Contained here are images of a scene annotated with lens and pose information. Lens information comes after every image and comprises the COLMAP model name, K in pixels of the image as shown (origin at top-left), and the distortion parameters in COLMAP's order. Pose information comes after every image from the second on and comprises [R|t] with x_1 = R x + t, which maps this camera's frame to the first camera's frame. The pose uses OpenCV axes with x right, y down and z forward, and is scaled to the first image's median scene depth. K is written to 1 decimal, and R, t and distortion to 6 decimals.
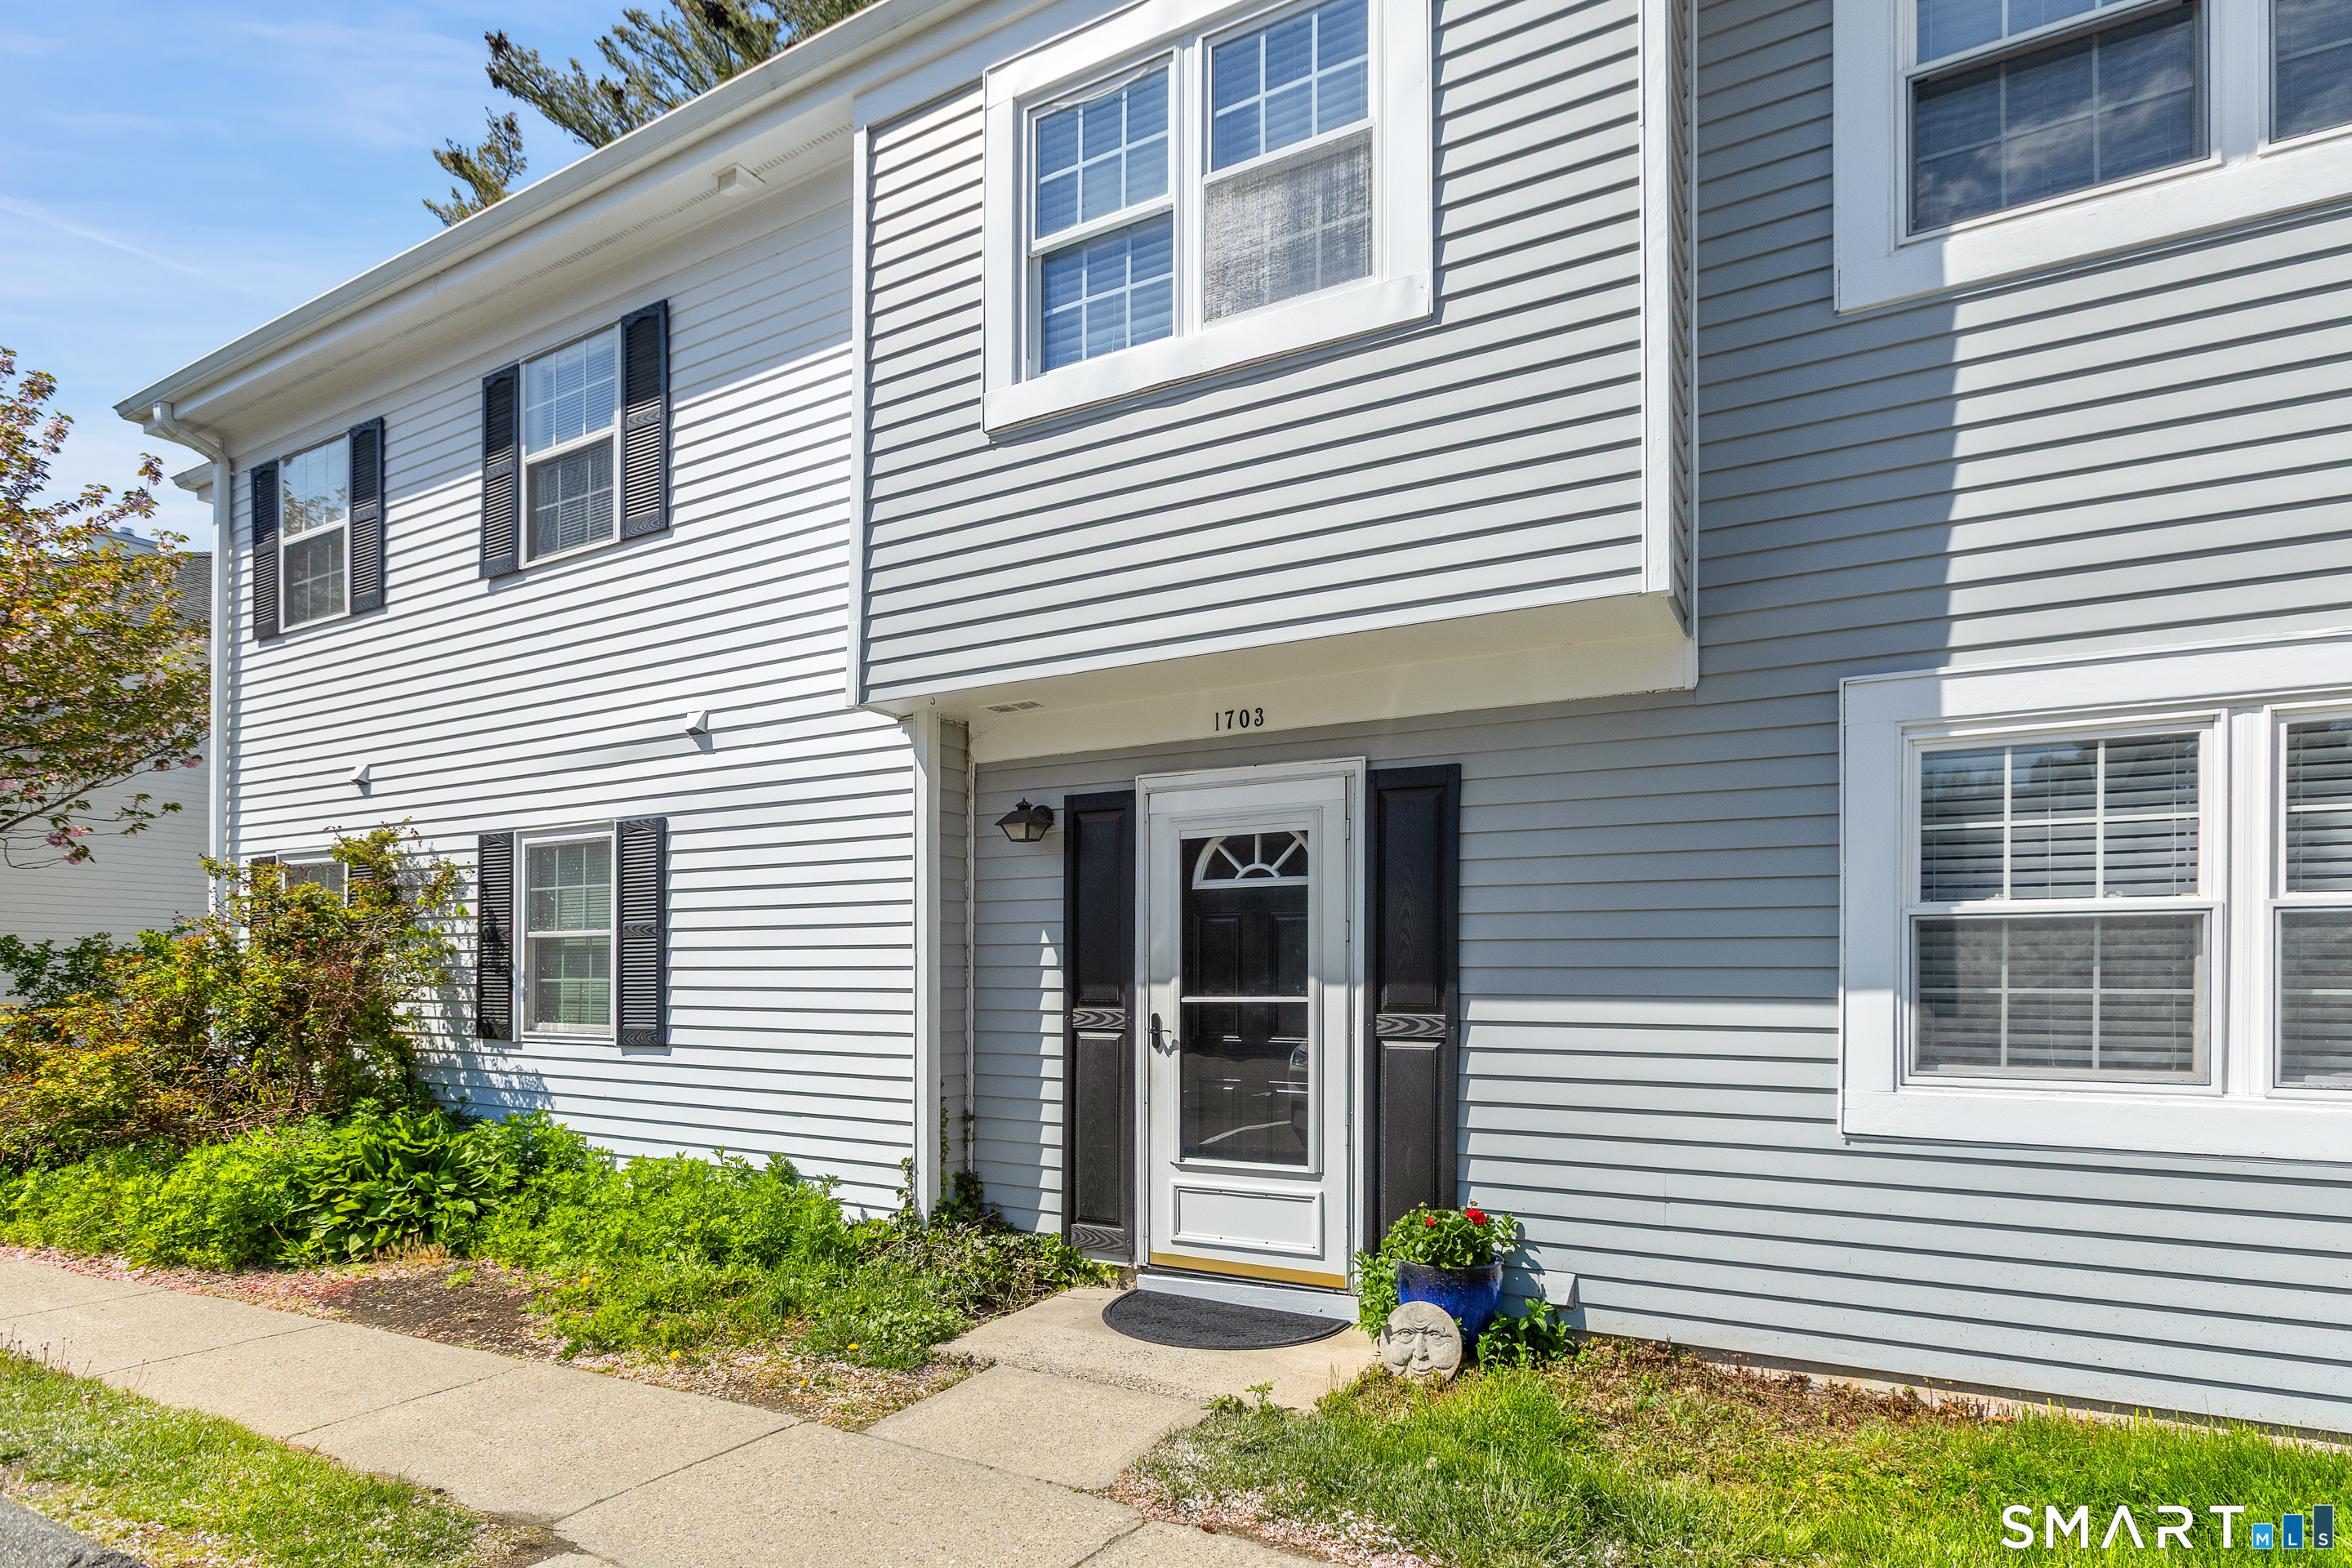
lens RADIAL K [[1244.9, 0, 1176.7], [0, 1244.9, 996.0], [0, 0, 1]] dist [-0.001726, 0.000645]
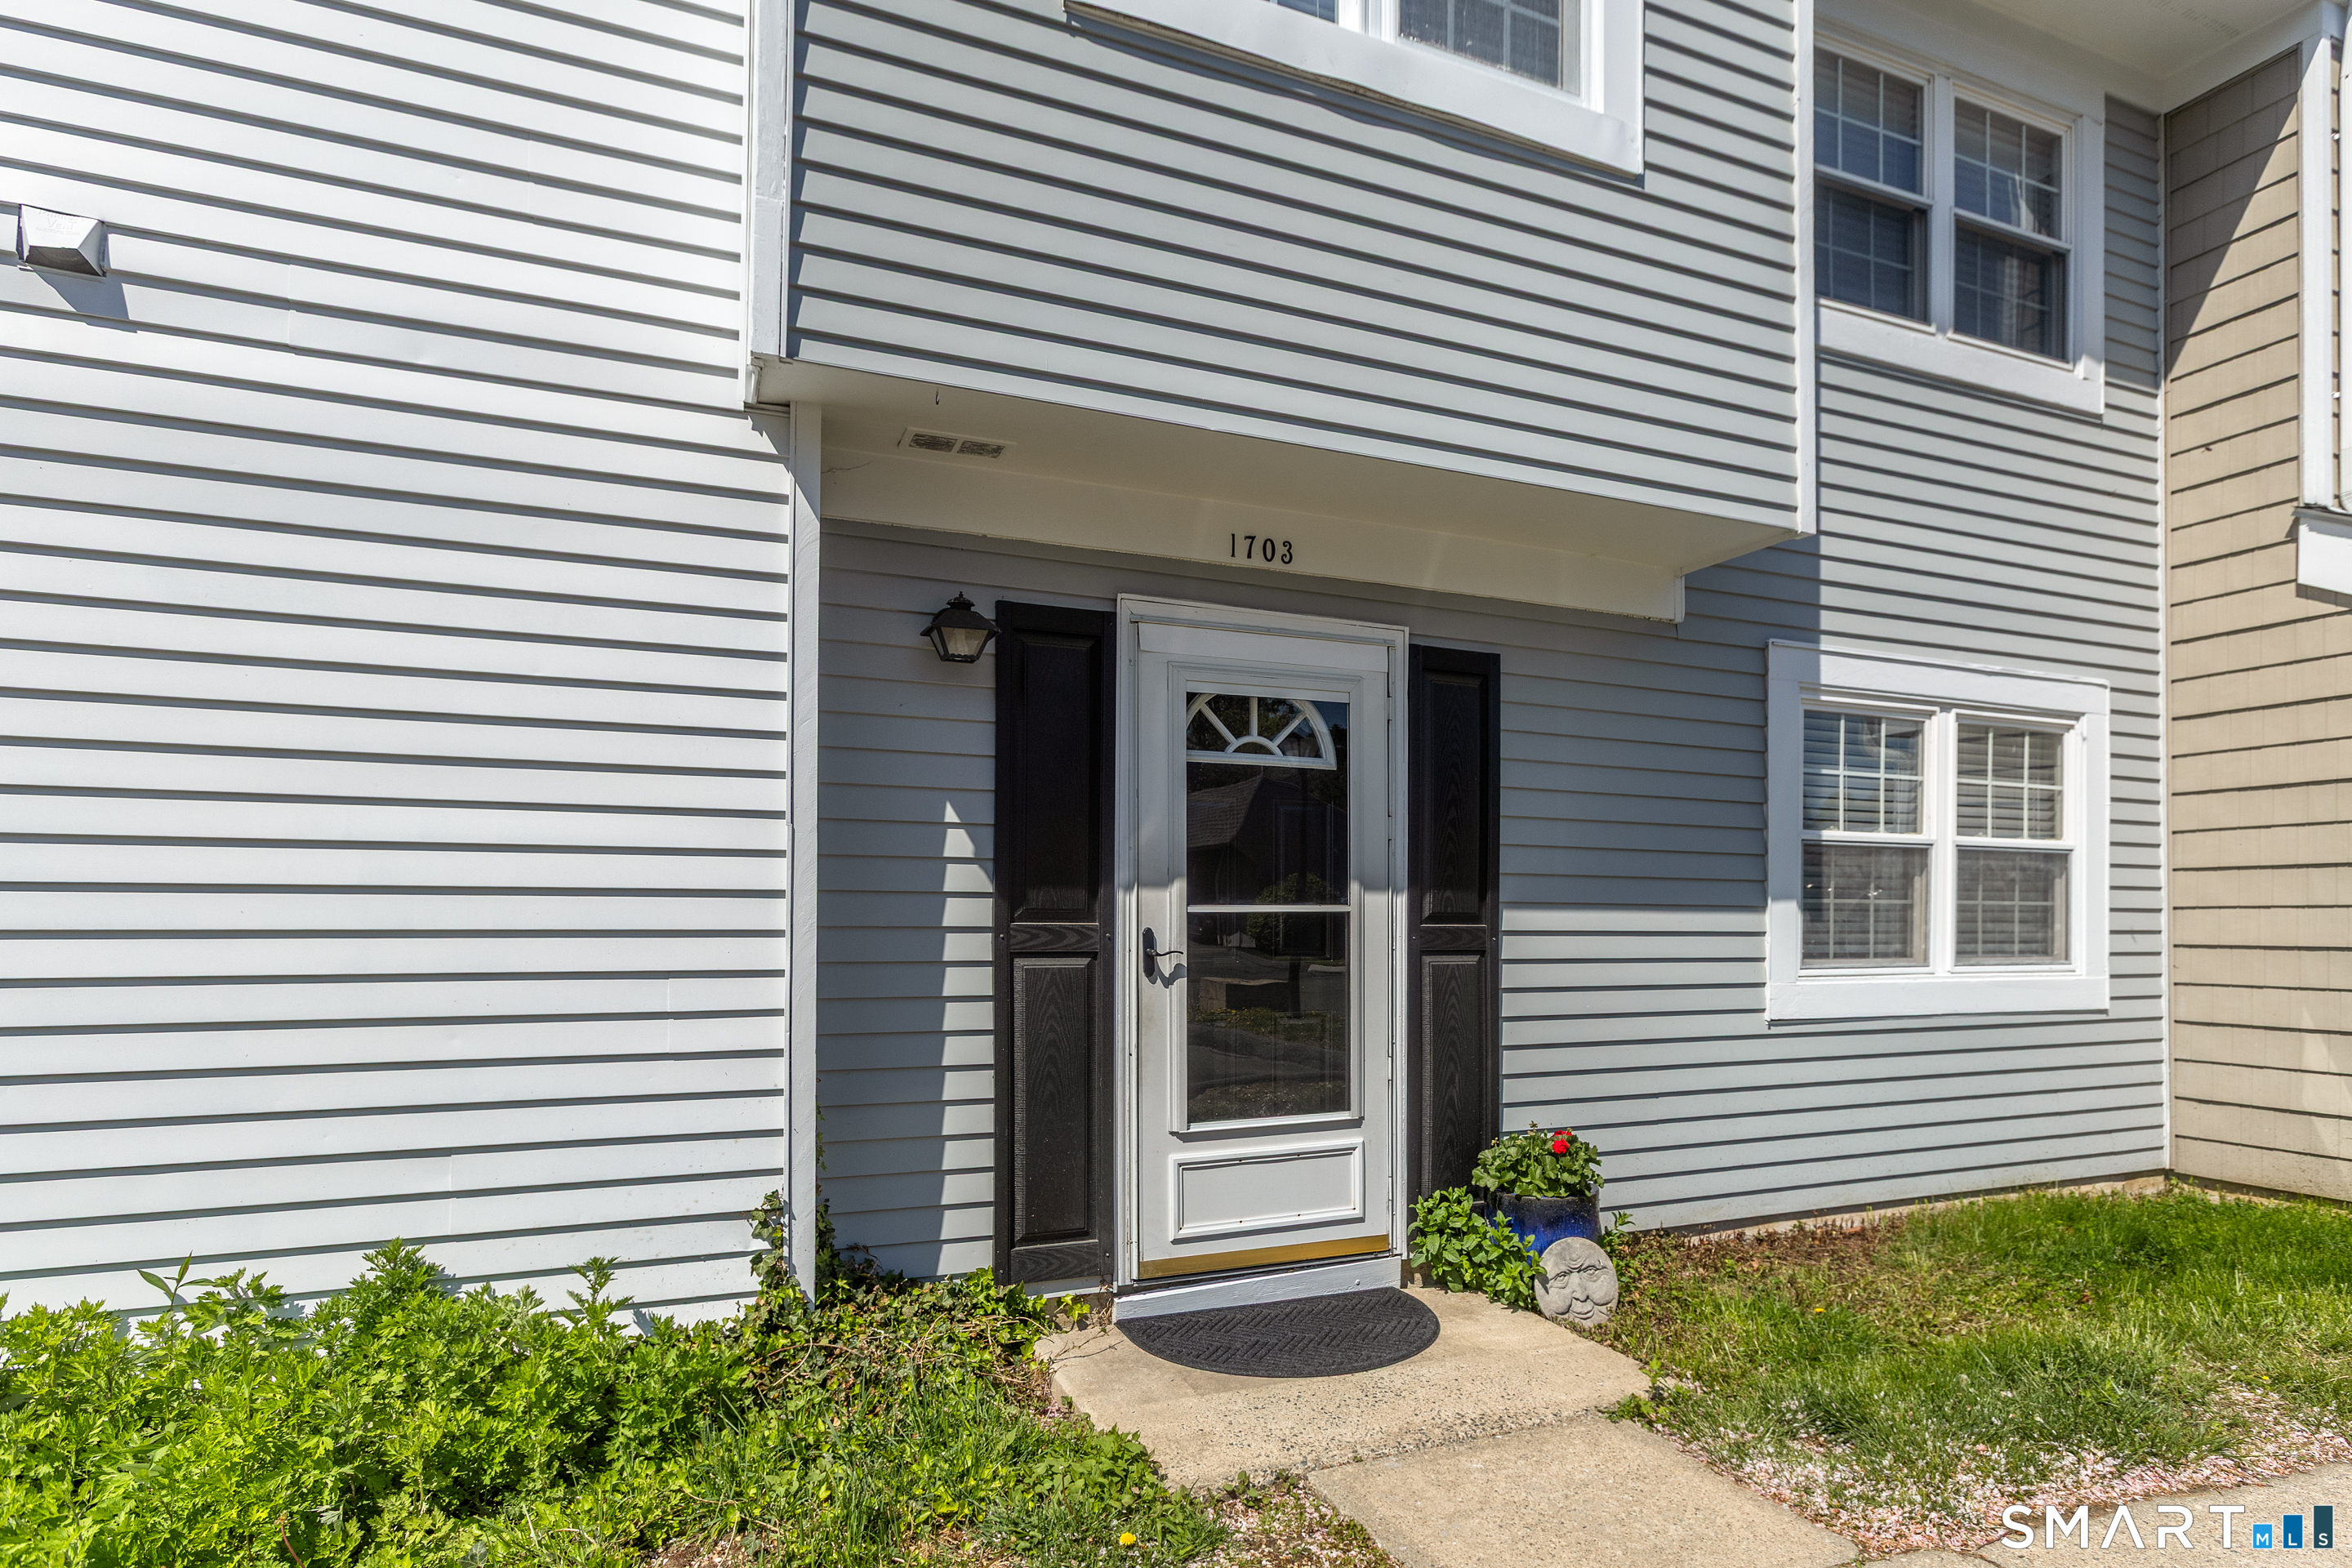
lens RADIAL K [[1260.1, 0, 1176.7], [0, 1260.1, 889.0], [0, 0, 1]] dist [0.001333, 0.000140]
pose [[0.610268, 0.007547, 0.792159, -0.615358], [-0.002118, 0.999967, -0.007896, -0.003414], [-0.792192, 0.003141, 0.610264, 0.571068]]
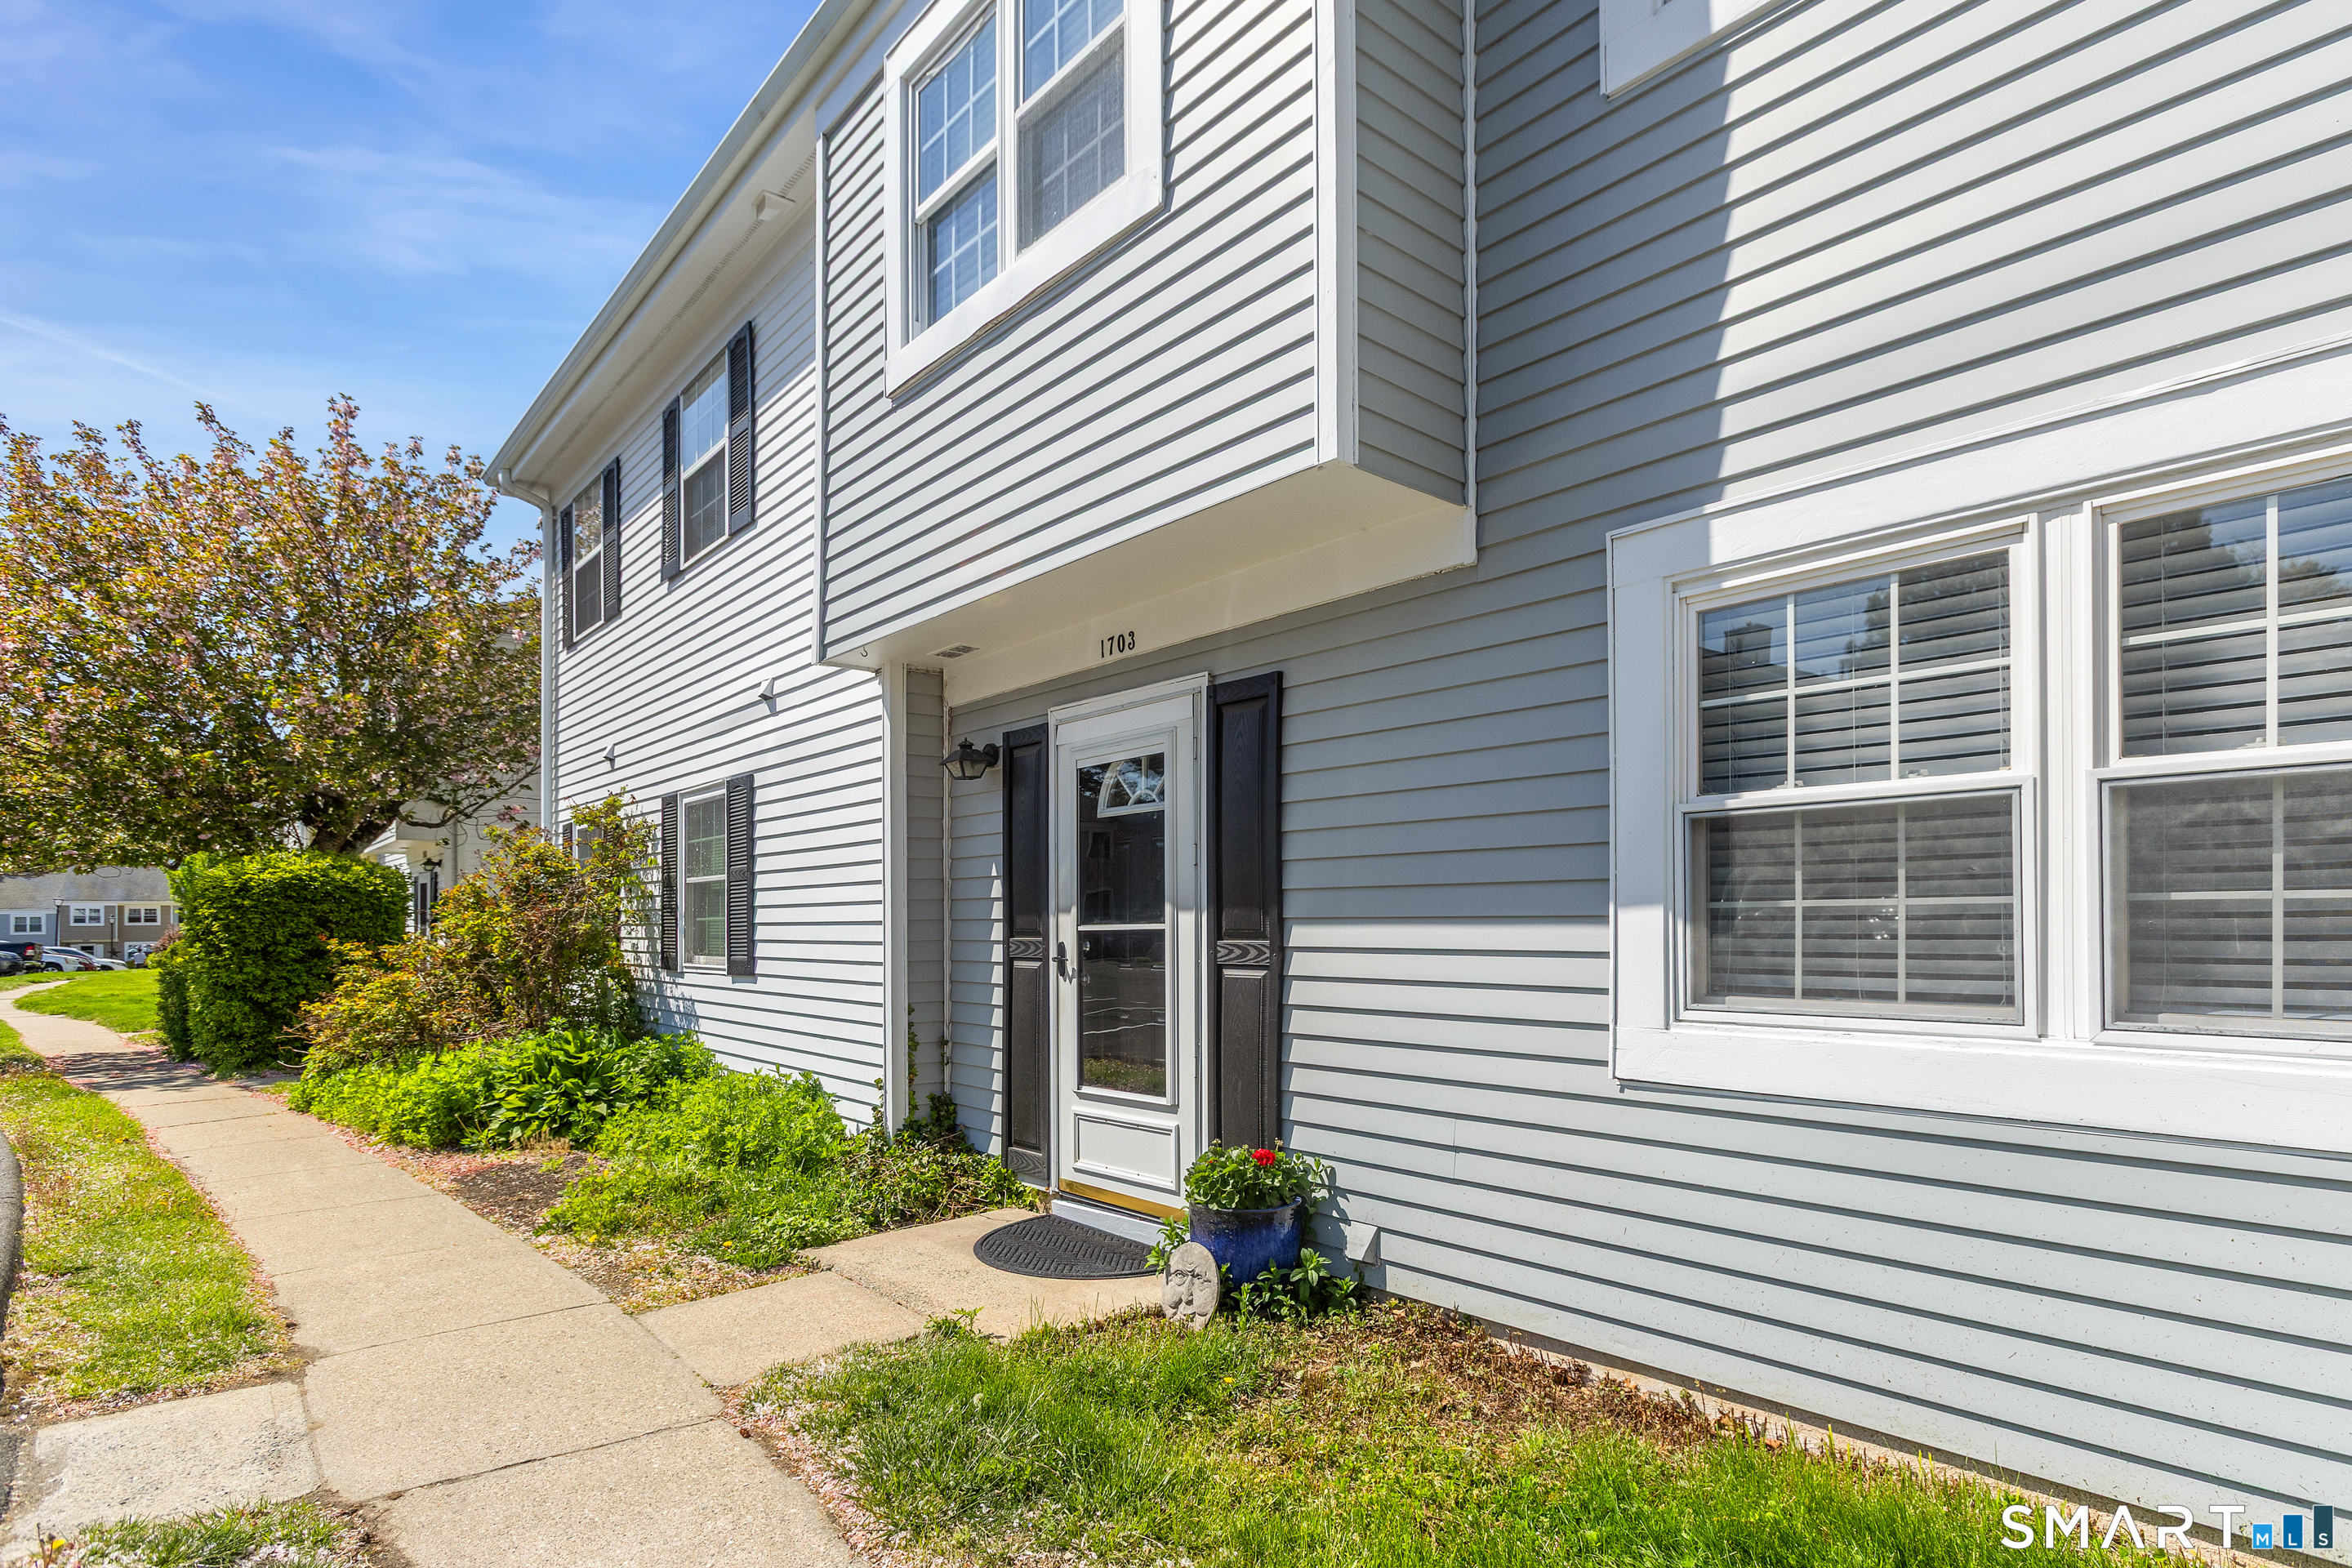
lens RADIAL K [[1229.0, 0, 1175.4], [0, 1229.0, 934.0], [0, 0, 1]] dist [0.000184, 0.000078]
pose [[0.938057, -0.007614, -0.346397, 0.437154], [0.006784, 0.999970, -0.003609, 0.011916], [0.346414, 0.001035, 0.938081, 0.101238]]
